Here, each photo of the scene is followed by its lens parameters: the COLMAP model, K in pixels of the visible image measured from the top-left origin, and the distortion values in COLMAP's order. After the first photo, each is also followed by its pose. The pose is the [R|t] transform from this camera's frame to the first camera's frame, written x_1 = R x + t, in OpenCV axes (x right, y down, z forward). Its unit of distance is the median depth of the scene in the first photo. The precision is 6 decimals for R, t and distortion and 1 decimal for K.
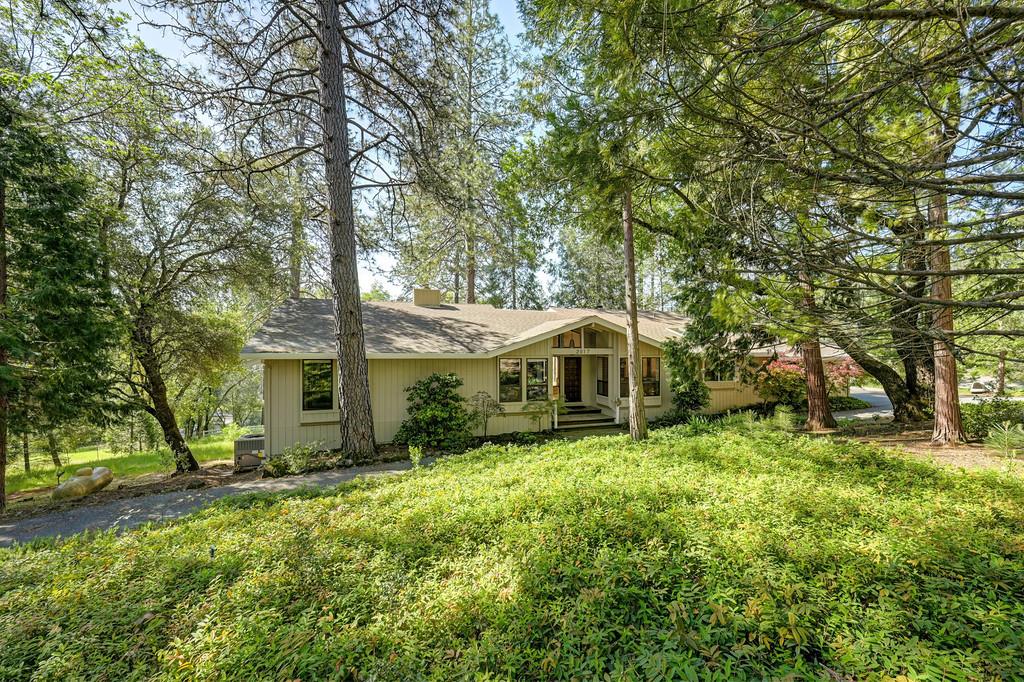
lens RADIAL K [[407.7, 0, 512.5], [0, 407.7, 343.4], [0, 0, 1]] dist [0.000290, 0.000554]
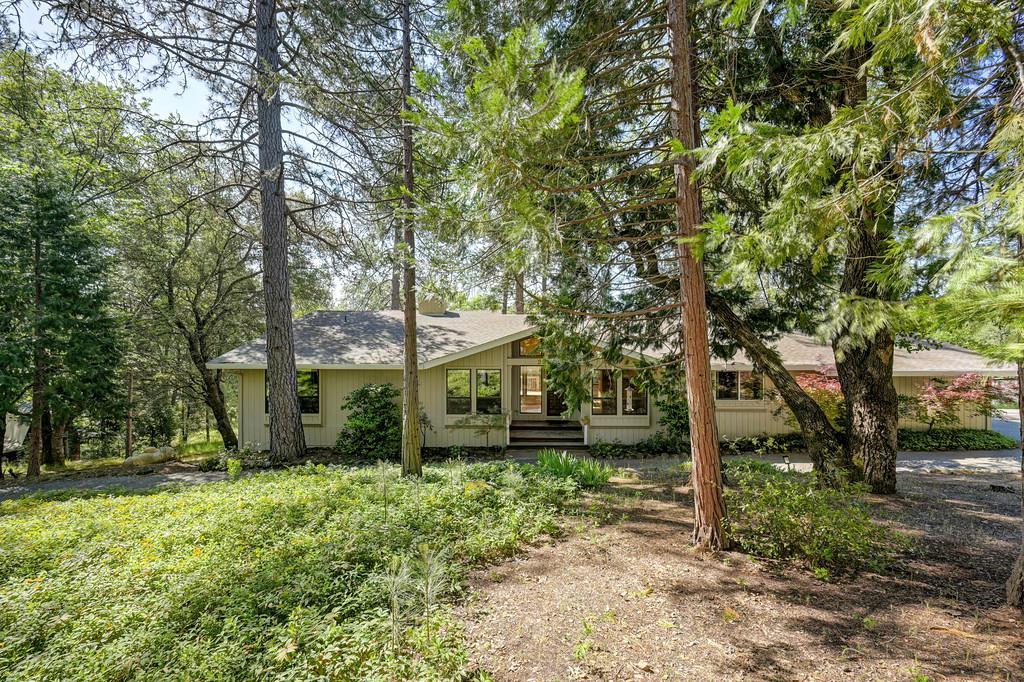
lens RADIAL K [[407.7, 0, 512.1], [0, 407.7, 340.9], [0, 0, 1]] dist [0.000290, 0.000554]
pose [[0.940014, -0.006309, -0.341078, 0.478781], [0.005820, 0.999980, -0.002456, -0.028041], [0.341087, 0.000324, 0.940032, 0.149082]]
